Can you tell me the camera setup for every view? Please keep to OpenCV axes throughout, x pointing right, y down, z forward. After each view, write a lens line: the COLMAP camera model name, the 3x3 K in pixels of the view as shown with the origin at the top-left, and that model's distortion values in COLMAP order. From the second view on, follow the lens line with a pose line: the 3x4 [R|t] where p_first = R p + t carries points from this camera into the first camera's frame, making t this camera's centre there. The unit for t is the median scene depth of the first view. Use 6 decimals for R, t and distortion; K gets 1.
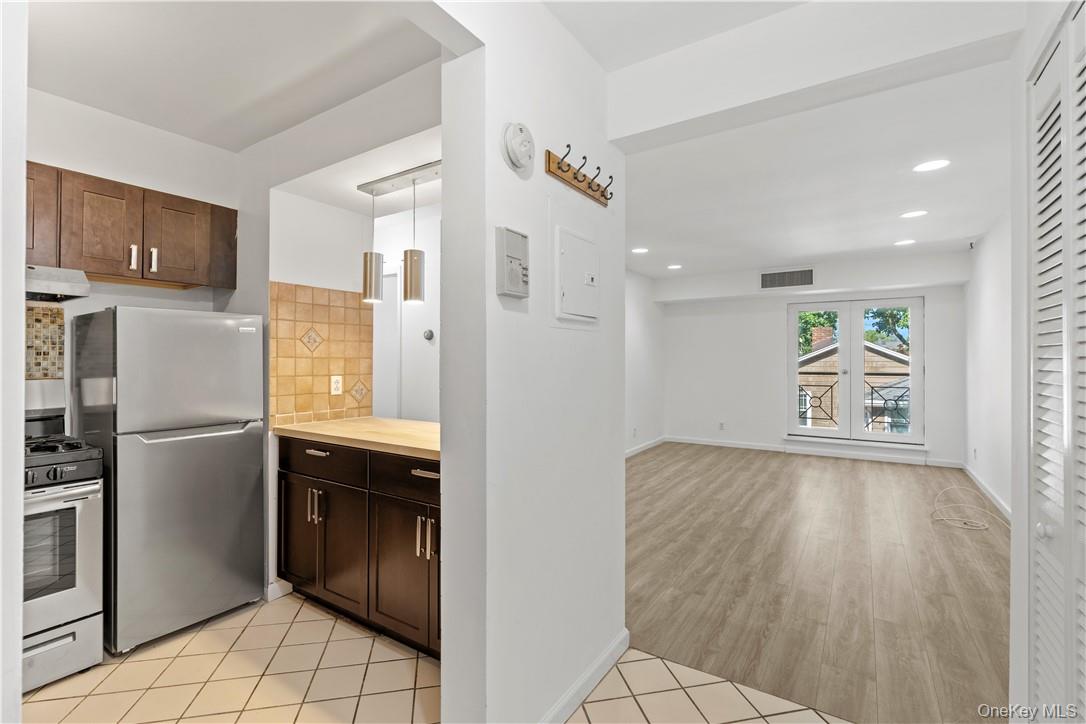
lens RADIAL K [[492.5, 0, 544.0], [0, 492.5, 358.4], [0, 0, 1]] dist [-0.002257, 0.000212]
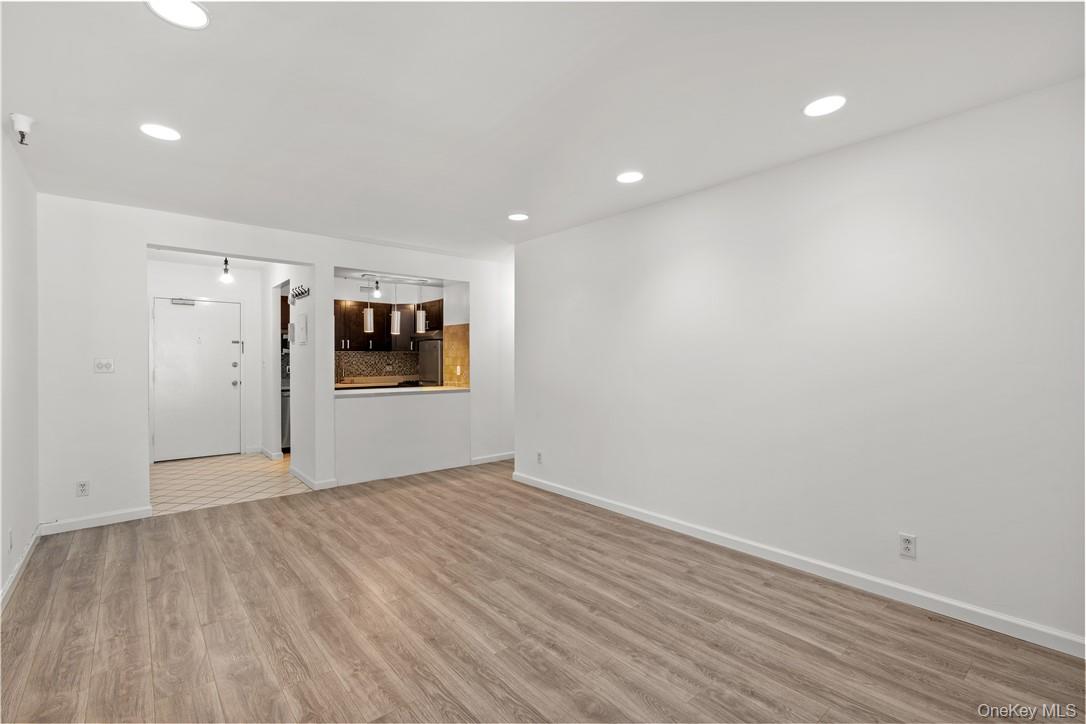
lens RADIAL K [[490.0, 0, 540.0], [0, 490.0, 363.1], [0, 0, 1]] dist [-0.008015, 0.000638]
pose [[-0.293708, 0.008836, -0.955854, 1.462836], [0.004420, 0.999959, 0.007886, 0.008610], [0.955885, -0.001909, -0.293736, 1.953470]]
